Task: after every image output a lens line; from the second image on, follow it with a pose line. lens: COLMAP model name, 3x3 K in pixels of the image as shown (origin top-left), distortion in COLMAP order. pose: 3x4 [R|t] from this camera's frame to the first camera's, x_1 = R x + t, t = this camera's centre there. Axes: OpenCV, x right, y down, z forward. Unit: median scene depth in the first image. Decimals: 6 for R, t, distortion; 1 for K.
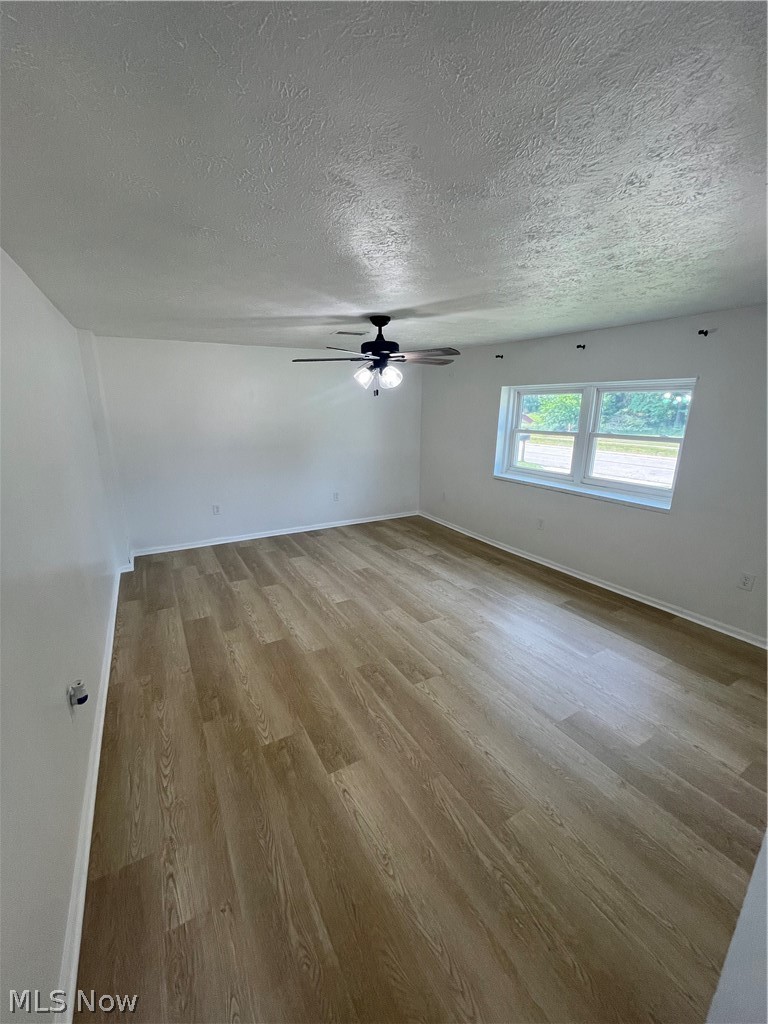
lens RADIAL K [[415.3, 0, 384.9], [0, 415.3, 513.9], [0, 0, 1]] dist [-0.003565, 0.000301]
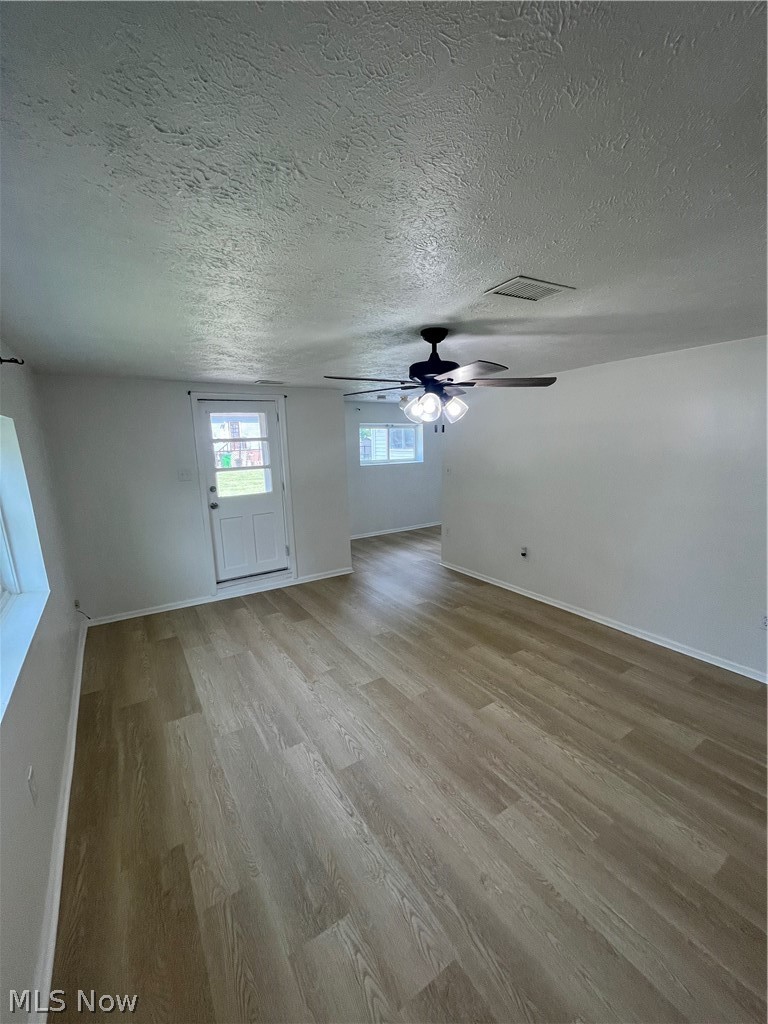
lens RADIAL K [[415.3, 0, 385.0], [0, 415.3, 515.2], [0, 0, 1]] dist [-0.003565, 0.000301]
pose [[-0.998462, 0.032510, -0.044914, 0.100917], [0.010460, 0.905959, 0.423236, -0.408010], [0.054450, 0.422115, -0.904906, 1.517696]]
